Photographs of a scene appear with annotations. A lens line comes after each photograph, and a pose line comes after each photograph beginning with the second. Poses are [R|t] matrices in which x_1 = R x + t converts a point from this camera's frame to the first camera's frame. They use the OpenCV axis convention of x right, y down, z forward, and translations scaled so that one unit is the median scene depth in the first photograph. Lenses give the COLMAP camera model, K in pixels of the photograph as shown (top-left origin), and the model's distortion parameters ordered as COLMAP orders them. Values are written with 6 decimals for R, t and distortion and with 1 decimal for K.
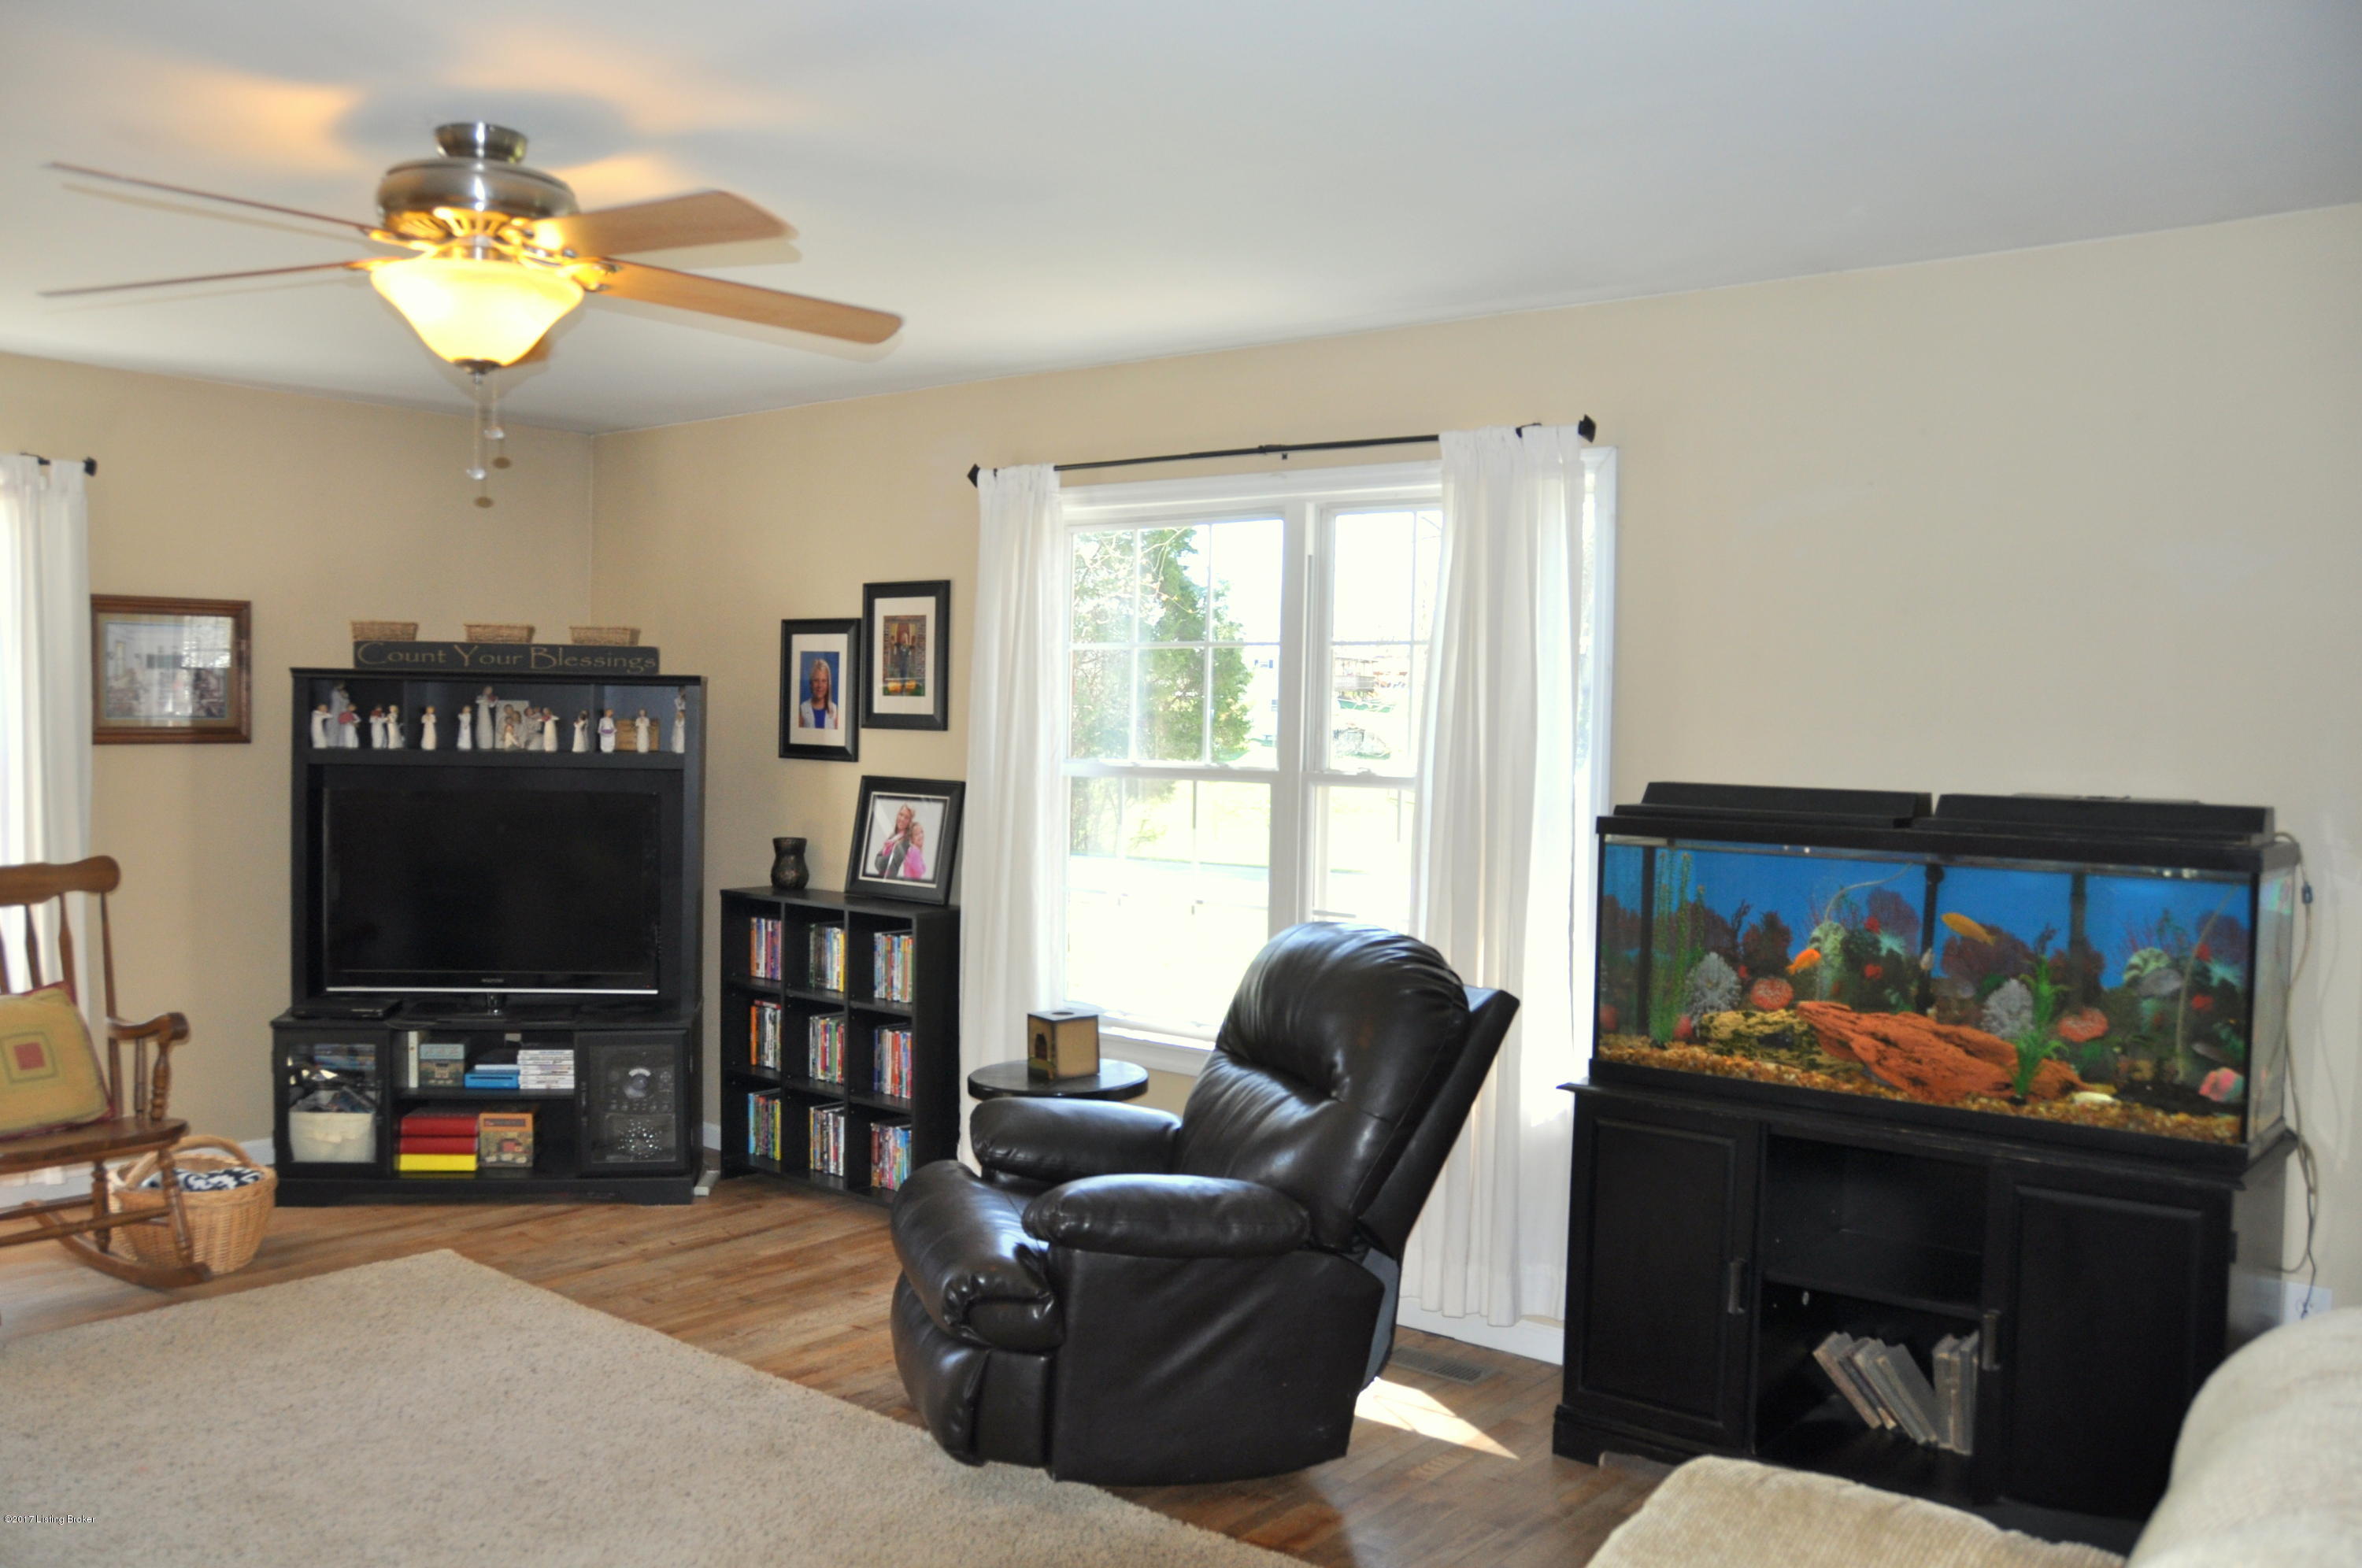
lens RADIAL K [[1925.3, 0, 1168.3], [0, 1925.3, 787.8], [0, 0, 1]] dist [-0.148275, 0.167204]
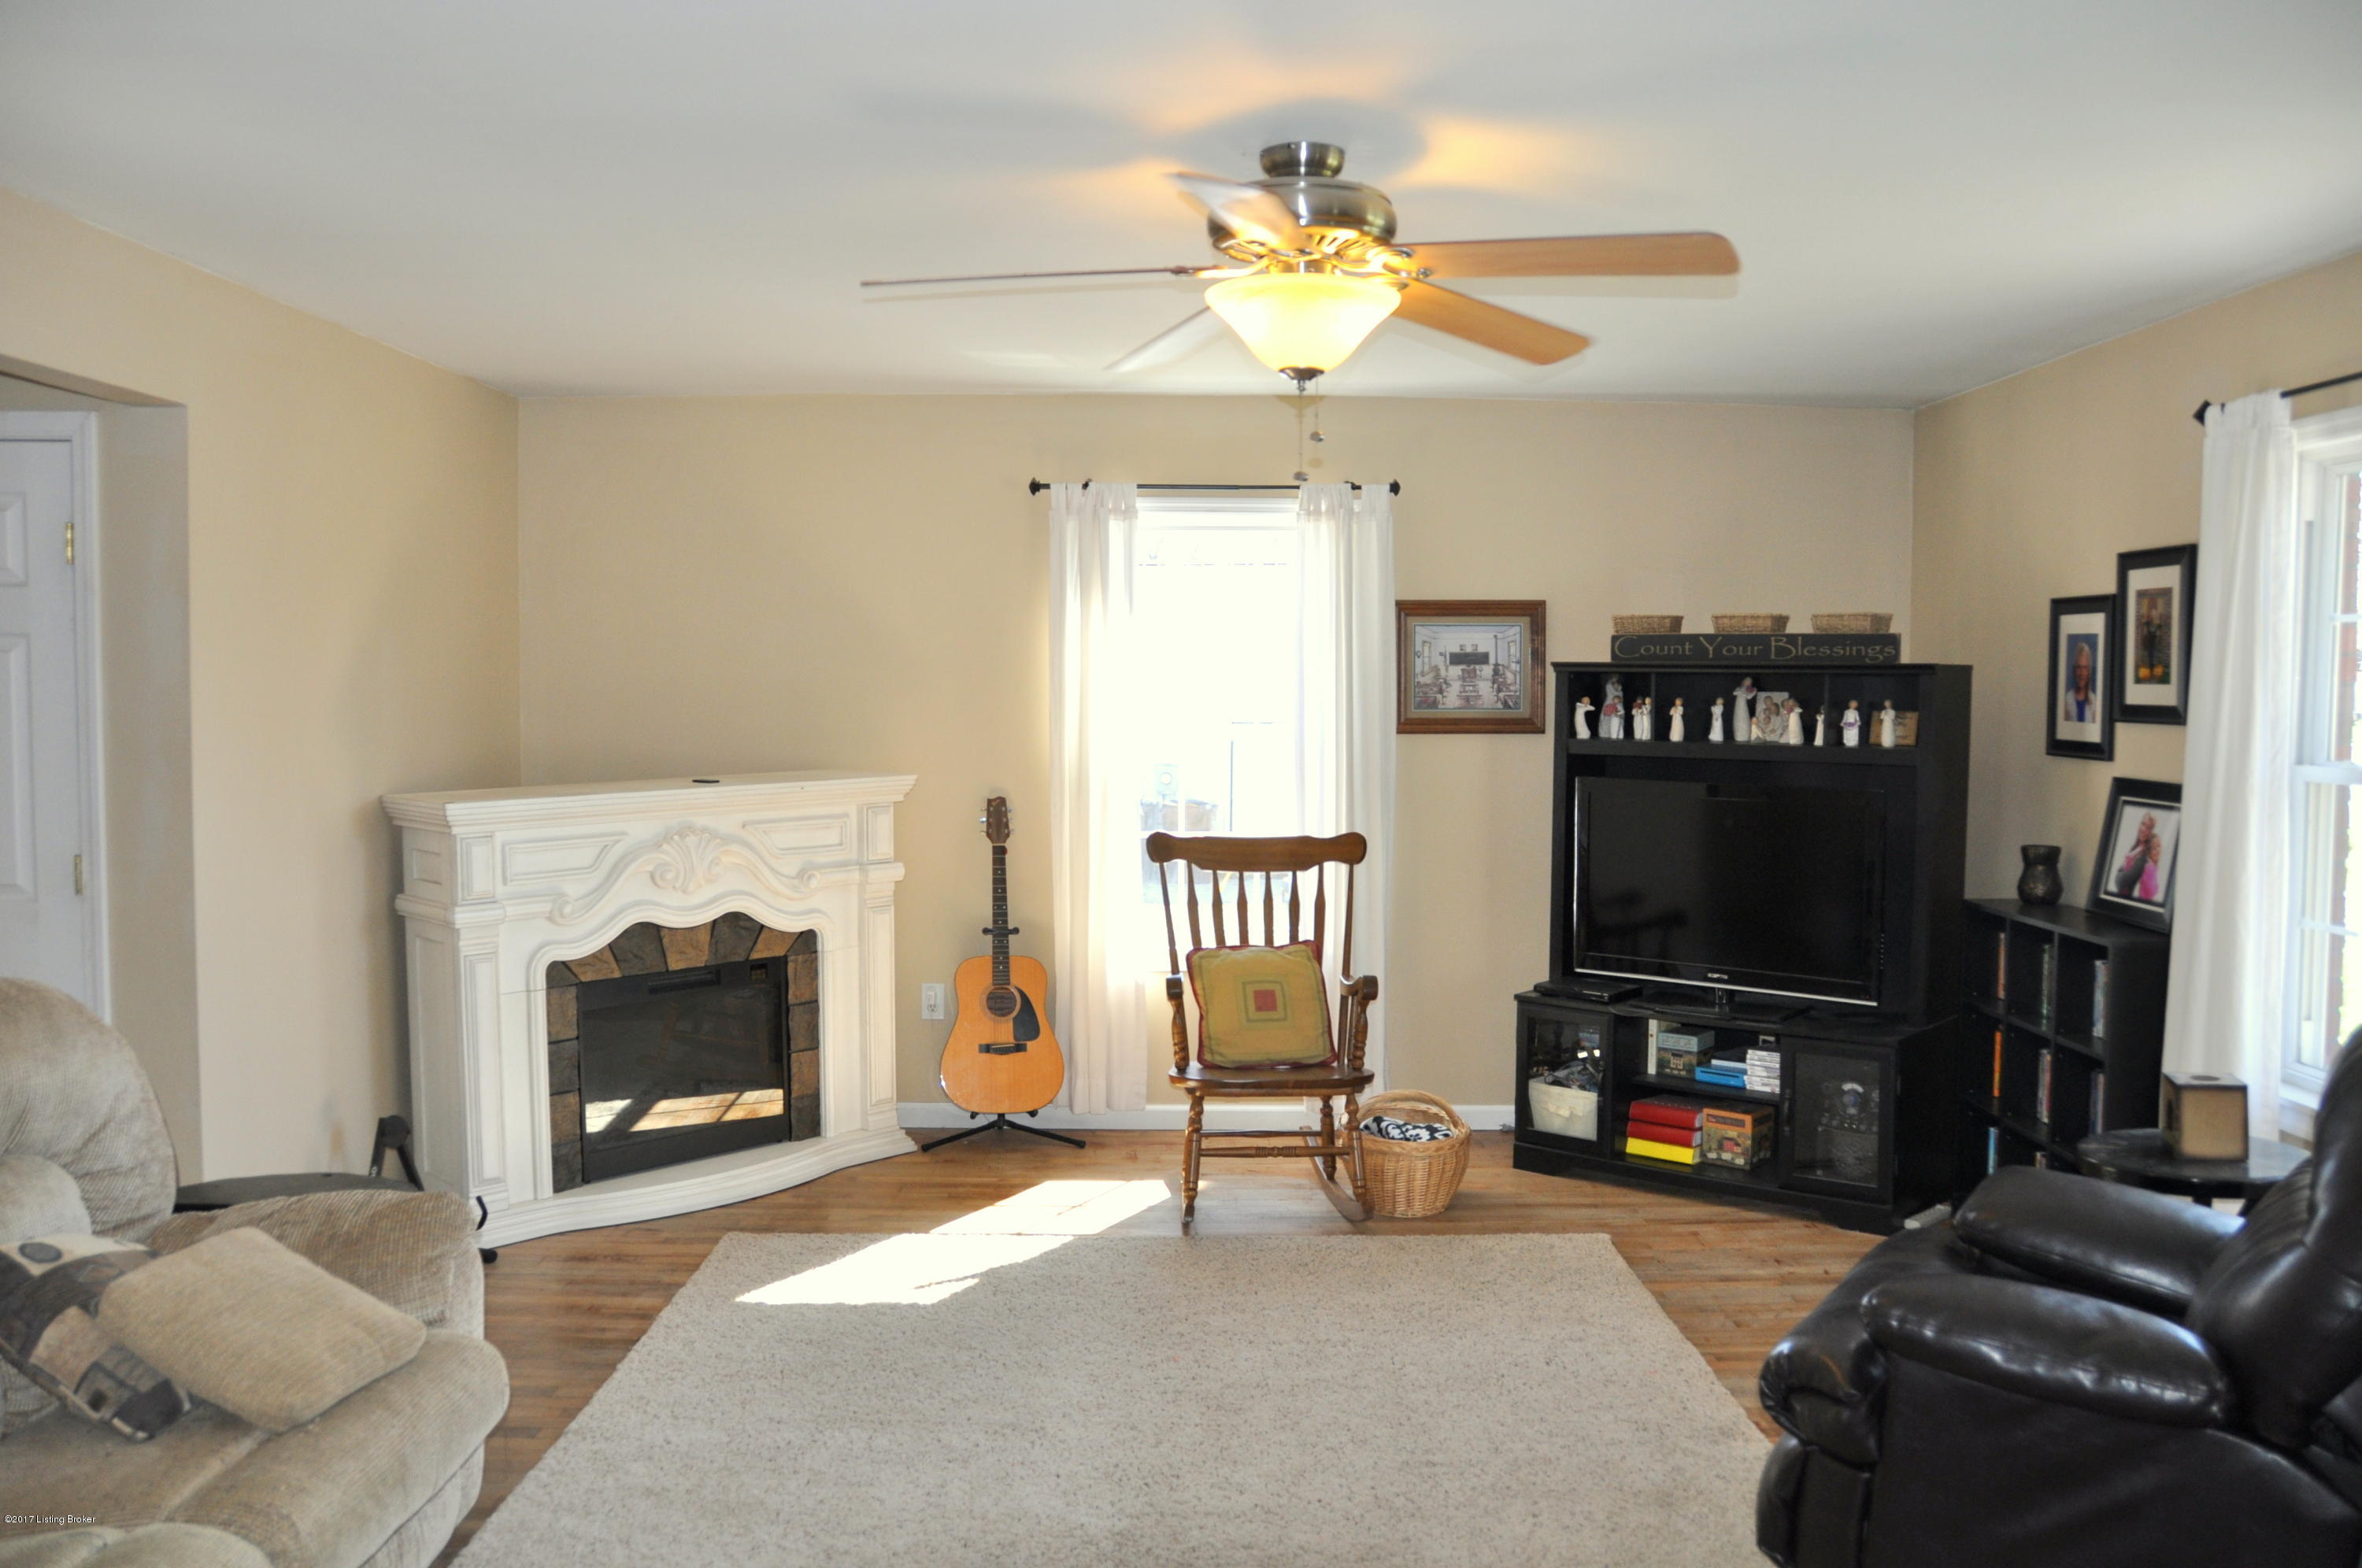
lens RADIAL K [[1925.3, 0, 1168.3], [0, 1925.3, 787.8], [0, 0, 1]] dist [-0.148275, 0.167204]
pose [[0.651716, 0.026240, -0.758009, 0.206413], [-0.022488, 0.999631, 0.015269, -0.004990], [0.758130, 0.007096, 0.652065, 0.134310]]
